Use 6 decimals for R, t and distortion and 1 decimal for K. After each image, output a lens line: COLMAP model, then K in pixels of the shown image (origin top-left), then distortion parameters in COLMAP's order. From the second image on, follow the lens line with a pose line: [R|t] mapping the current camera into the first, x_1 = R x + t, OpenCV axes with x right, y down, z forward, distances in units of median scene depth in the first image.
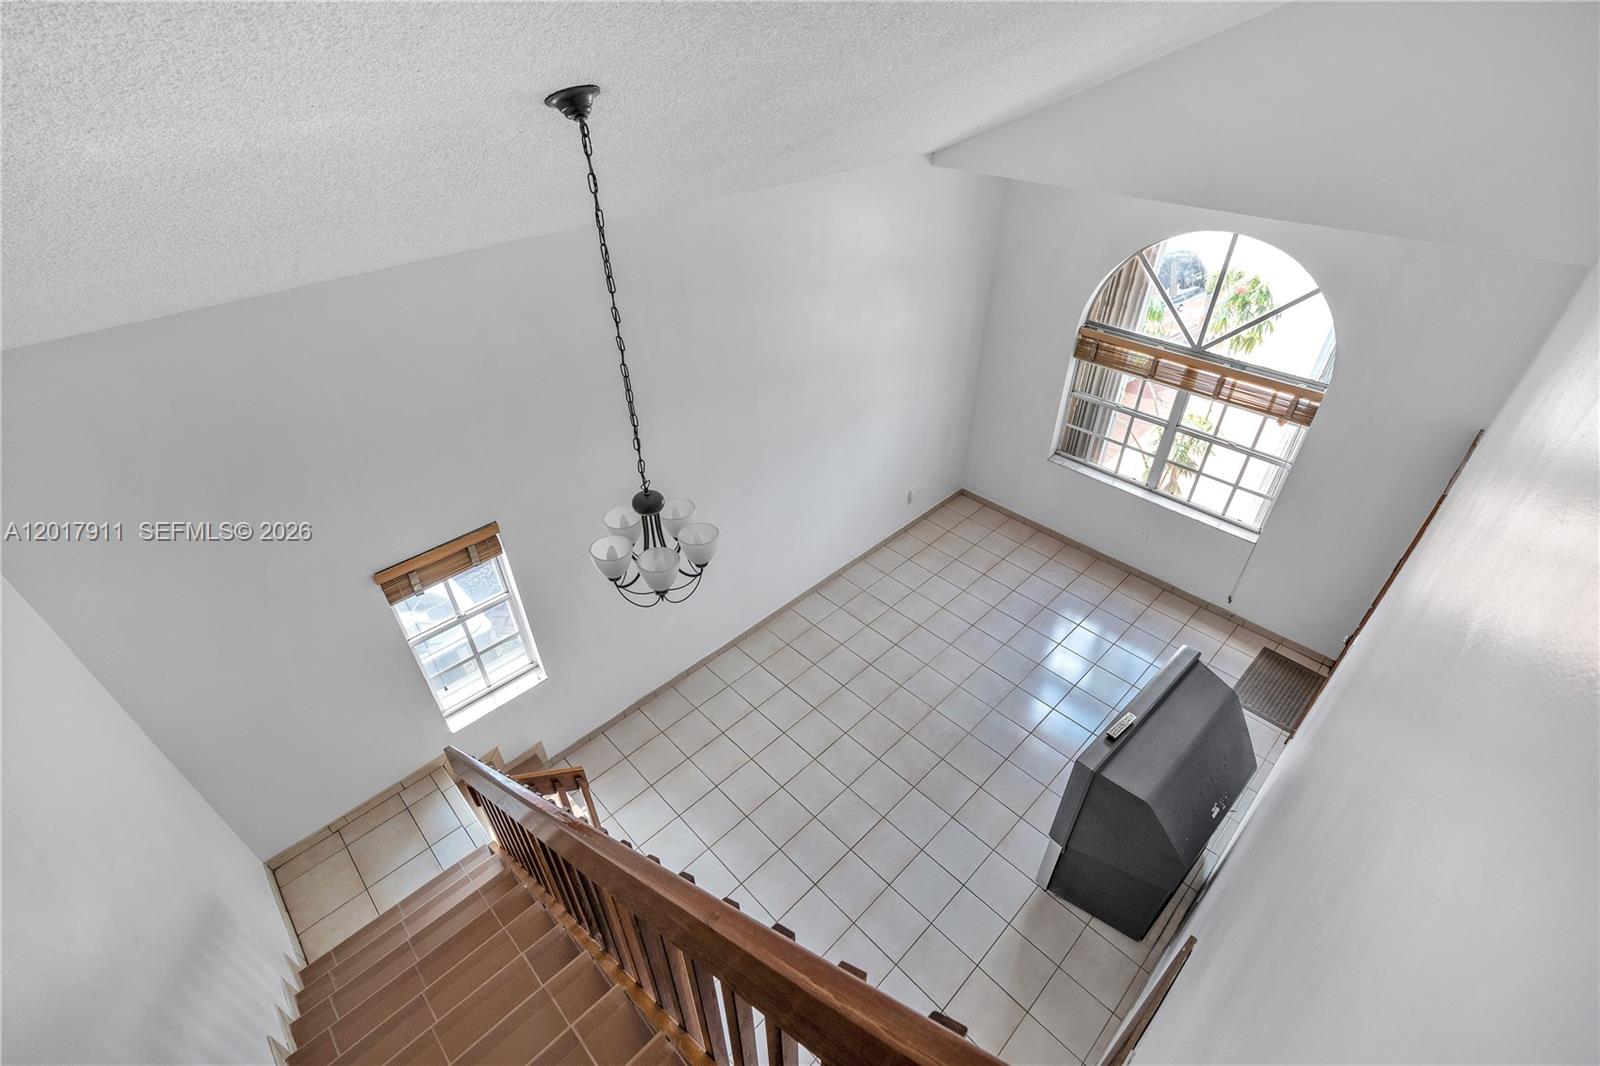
lens RADIAL K [[717.7, 0, 793.0], [0, 717.7, 533.3], [0, 0, 1]] dist [-0.004415, -0.000349]
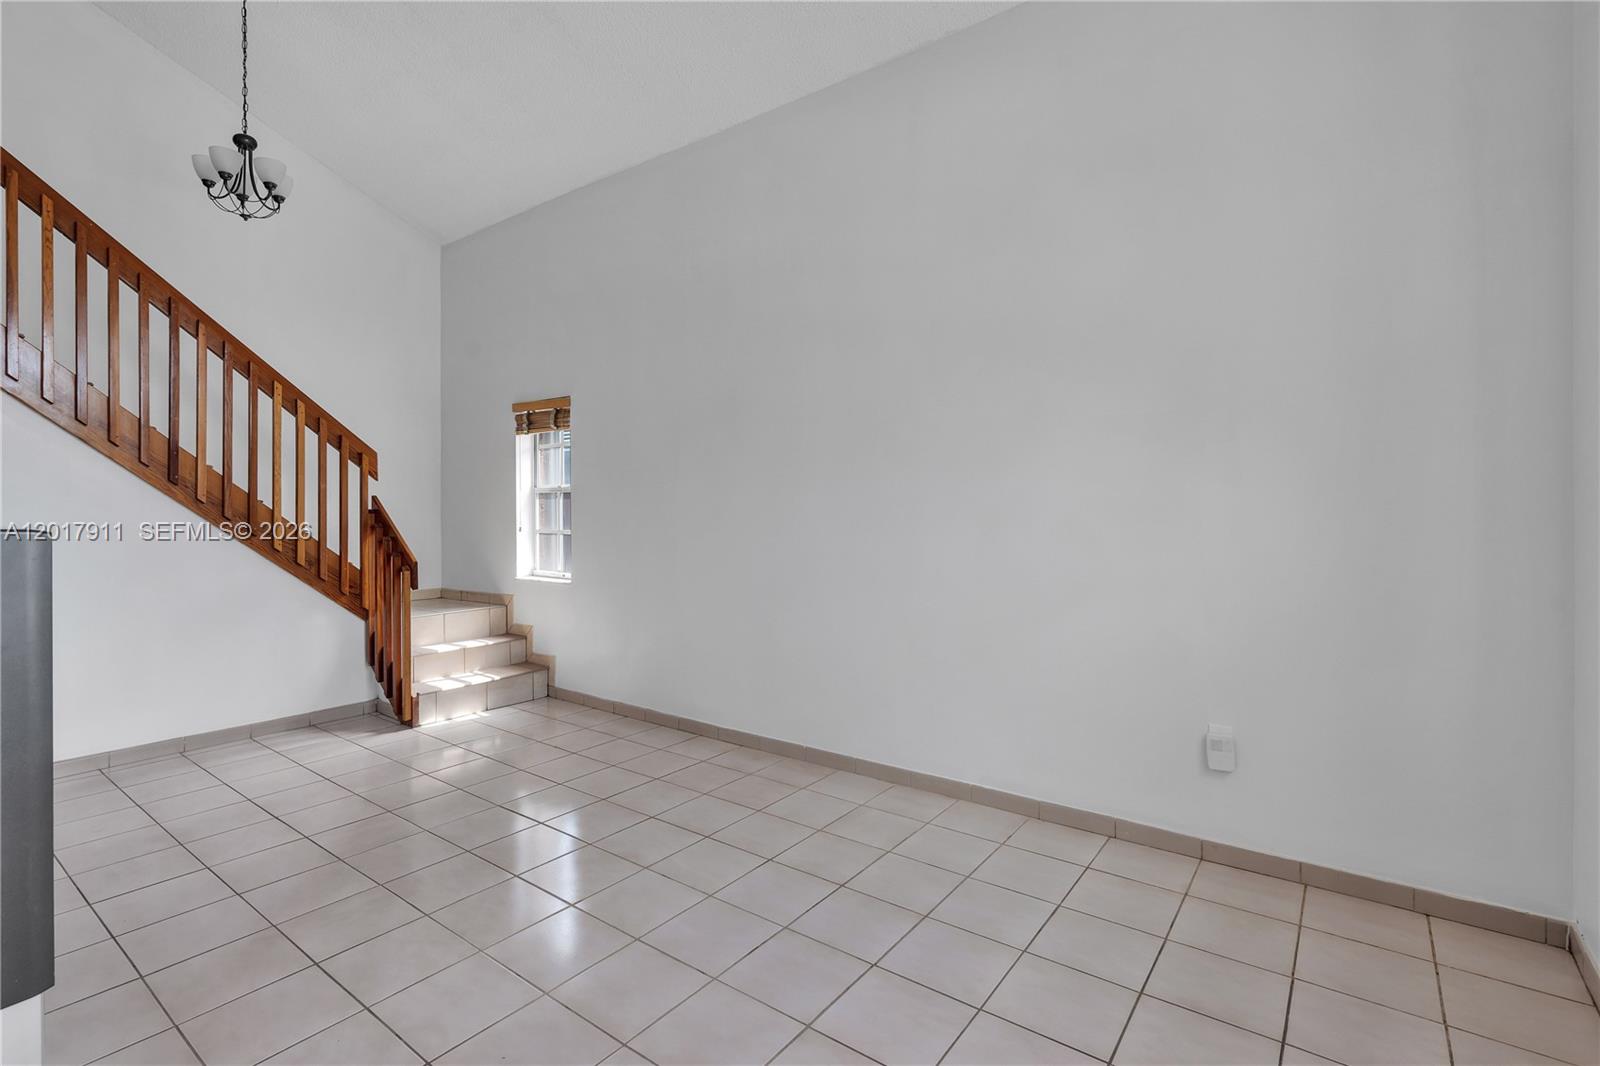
lens RADIAL K [[738.0, 0, 791.7], [0, 738.0, 501.7], [0, 0, 1]] dist [-0.001857, -0.000163]
pose [[0.155587, 0.002230, -0.987820, 0.702281], [-0.588178, 0.803615, -0.090826, 0.014116], [0.793624, 0.595145, 0.126344, 0.977400]]
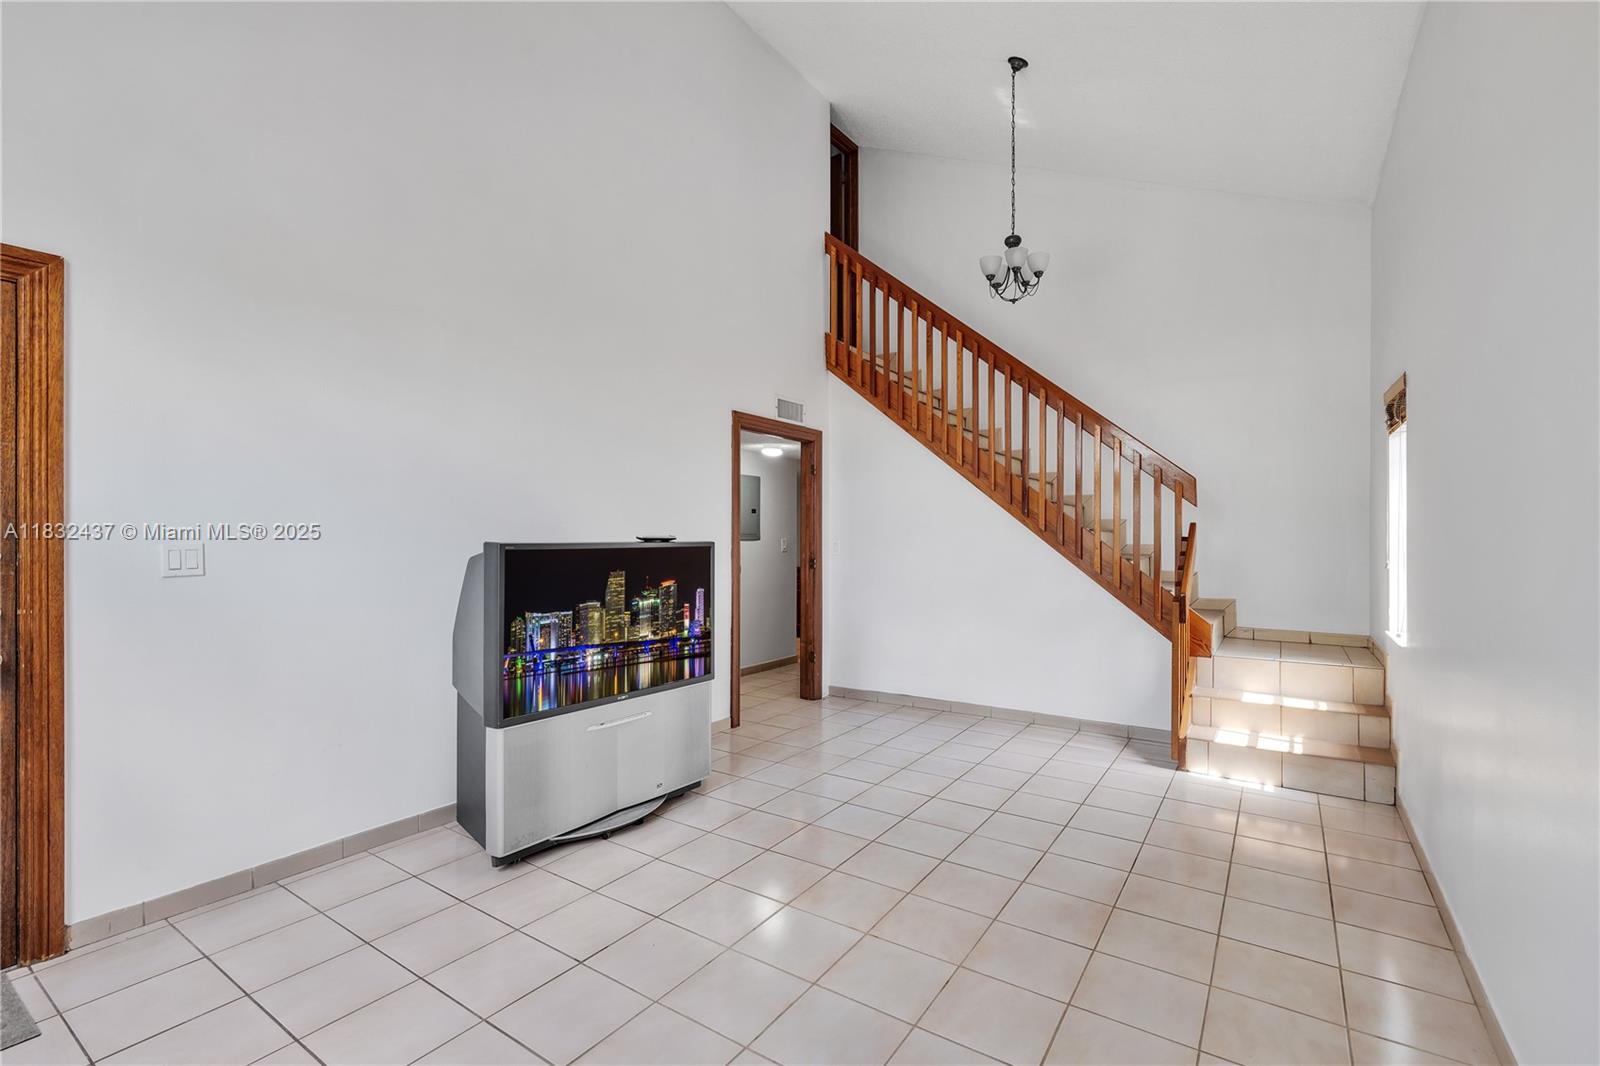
lens RADIAL K [[731.0, 0, 800.0], [0, 731.0, 533.0], [0, 0, 1]] dist [-0.003123, 0.000127]
pose [[-0.976318, 0.012406, -0.215985, 0.356155], [-0.120798, 0.796968, 0.591819, -0.229128], [0.179475, 0.603894, -0.776596, 1.288788]]
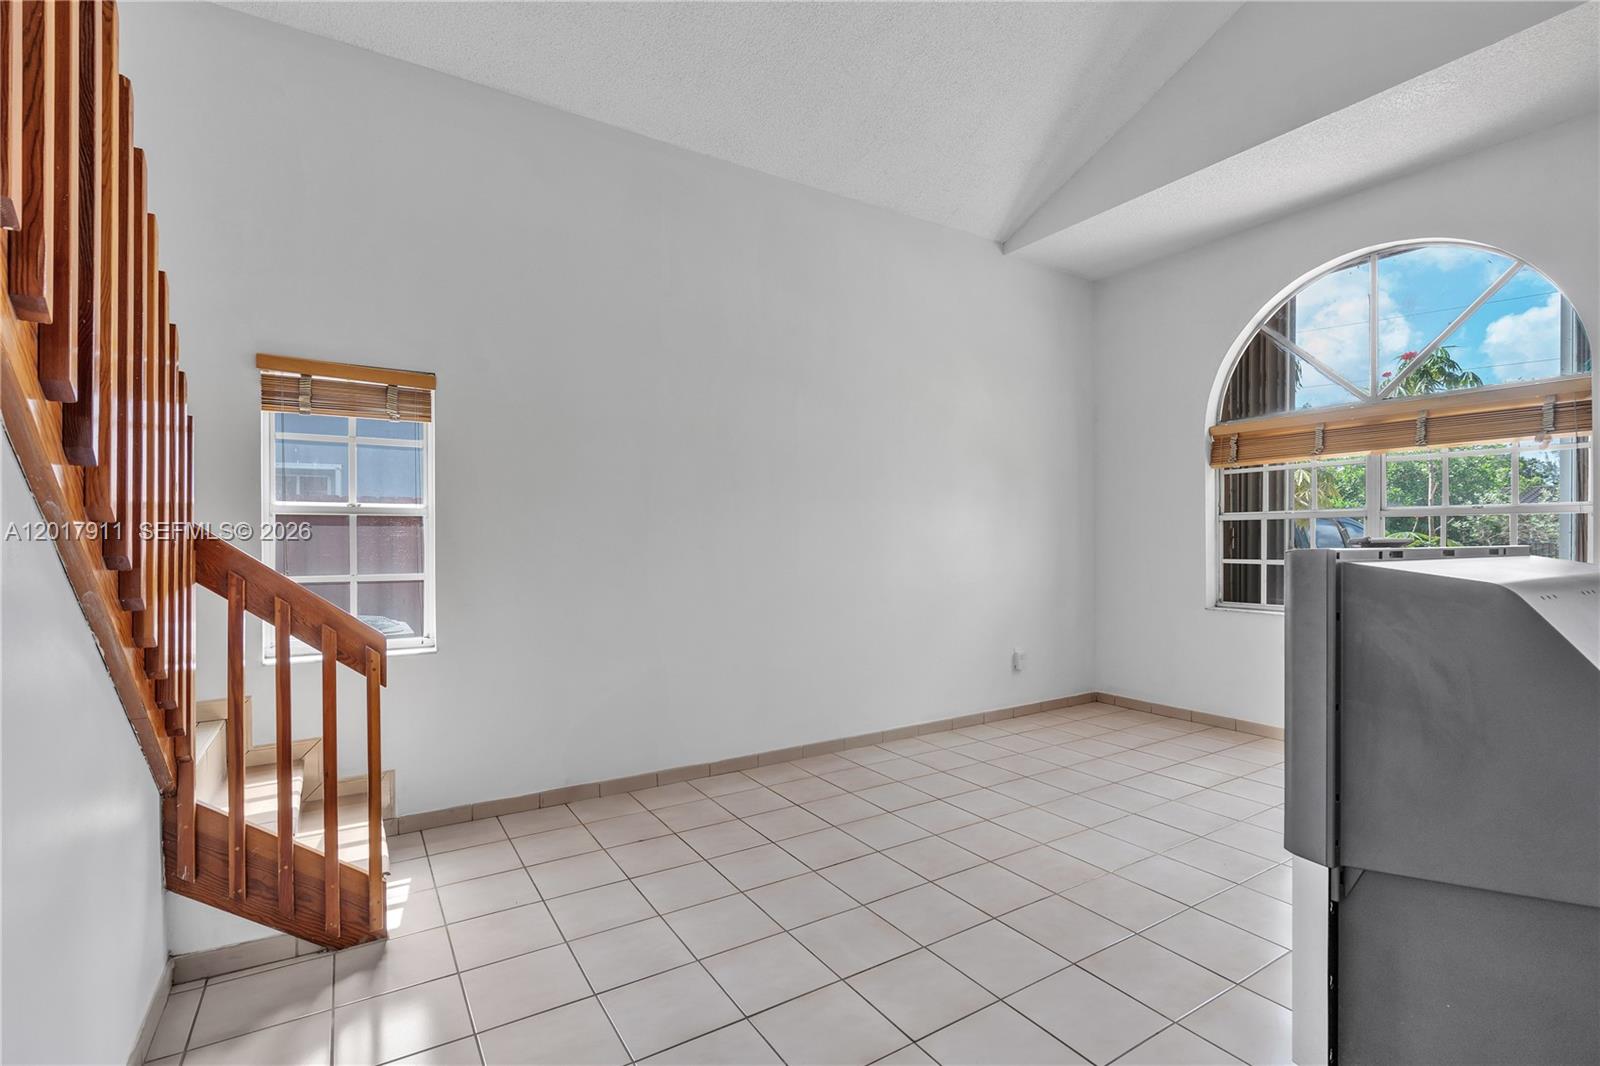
lens RADIAL K [[720.2, 0, 792.9], [0, 720.2, 539.6], [0, 0, 1]] dist [-0.000126, 0.000010]
pose [[0.977801, 0.016398, -0.208894, 0.127191], [-0.136412, 0.806551, -0.575211, 0.432483], [0.159051, 0.590937, 0.790883, 0.410230]]
